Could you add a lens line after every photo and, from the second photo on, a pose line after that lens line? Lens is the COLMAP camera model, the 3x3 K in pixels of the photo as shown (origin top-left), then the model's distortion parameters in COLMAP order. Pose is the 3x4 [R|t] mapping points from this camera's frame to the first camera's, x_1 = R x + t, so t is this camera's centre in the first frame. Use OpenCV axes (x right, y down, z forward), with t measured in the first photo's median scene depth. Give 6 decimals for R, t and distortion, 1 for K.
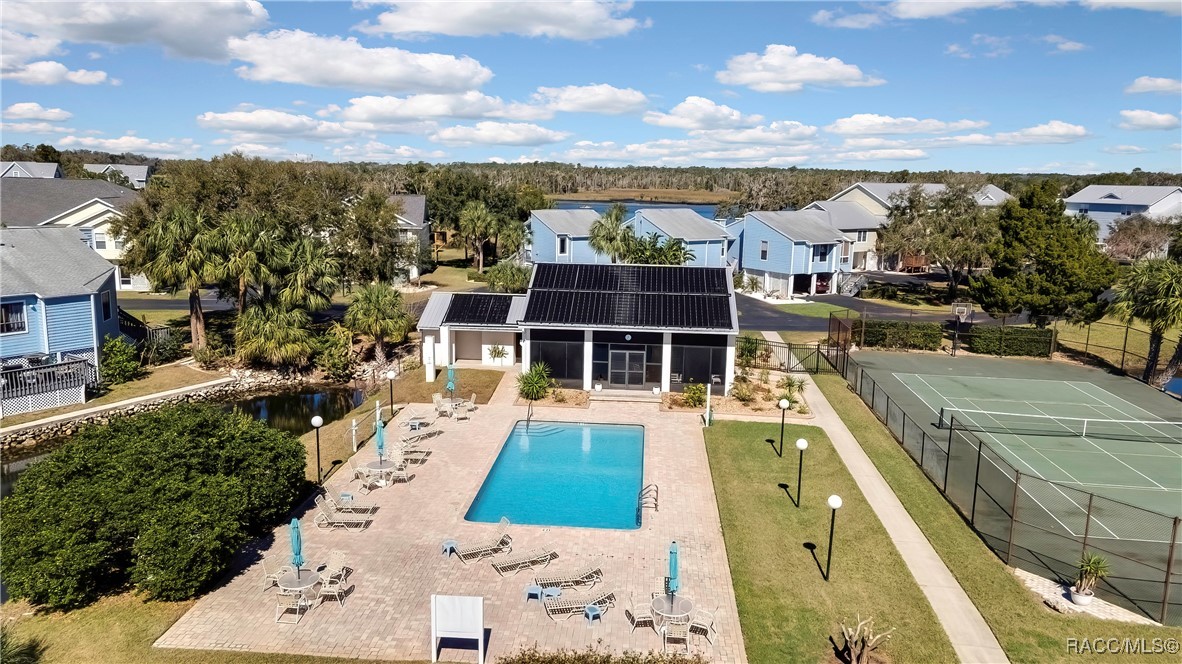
lens RADIAL K [[849.3, 0, 591.0], [0, 849.3, 332.0], [0, 0, 1]] dist [0.038568, 0.001617]
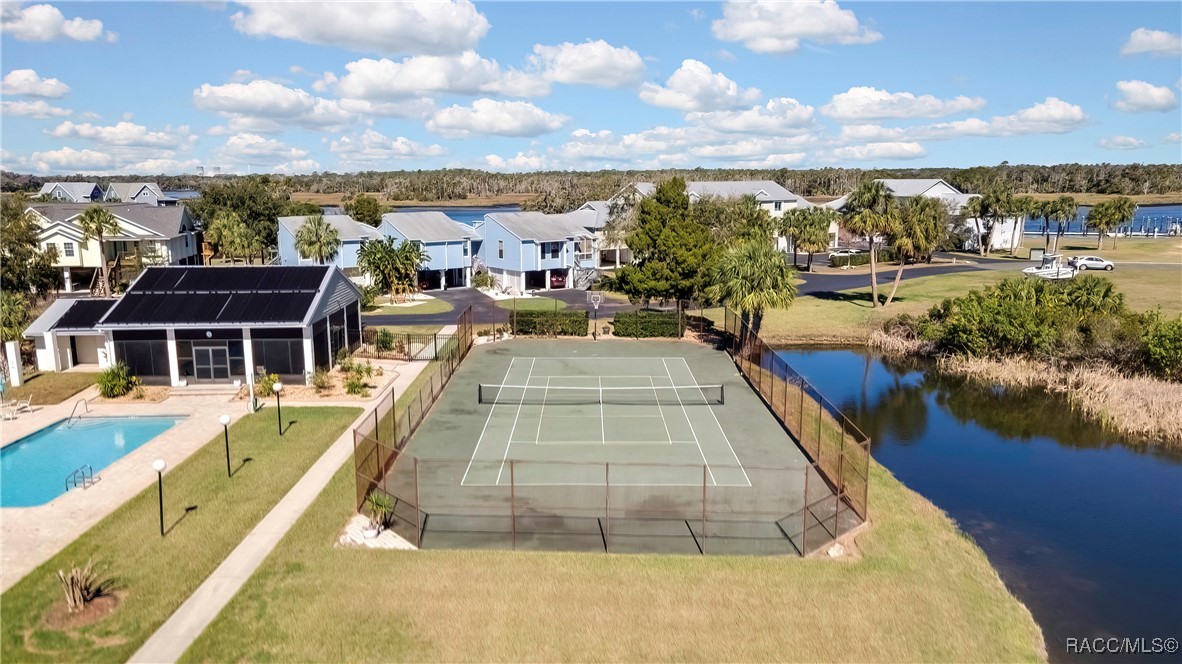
lens RADIAL K [[849.3, 0, 591.0], [0, 849.3, 332.0], [0, 0, 1]] dist [0.038568, 0.001617]
pose [[0.995376, -0.042687, 0.086053, 0.379143], [0.043165, 0.999061, -0.003703, 0.025006], [-0.085814, 0.007400, 0.996284, -0.093534]]
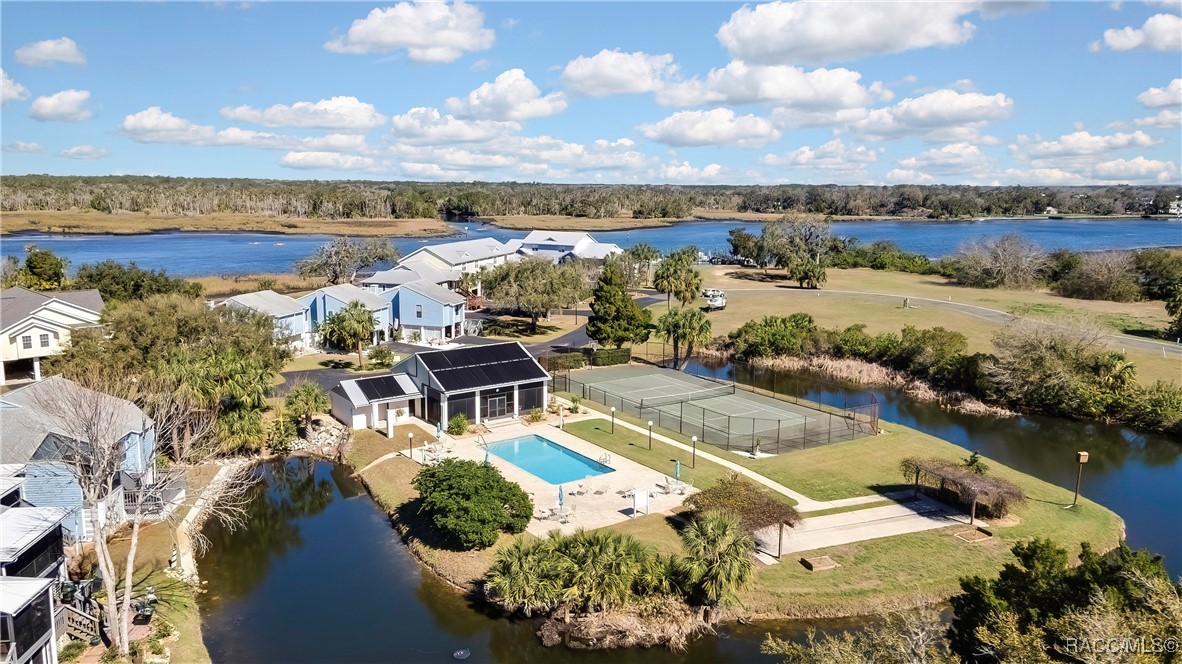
lens RADIAL K [[847.3, 0, 580.4], [0, 847.3, 350.4], [0, 0, 1]] dist [0.039441, 0.000599]
pose [[0.768796, -0.136404, 0.624777, -0.823876], [0.125477, 0.990171, 0.061778, -0.147091], [-0.627063, 0.030900, 0.778355, -0.447917]]
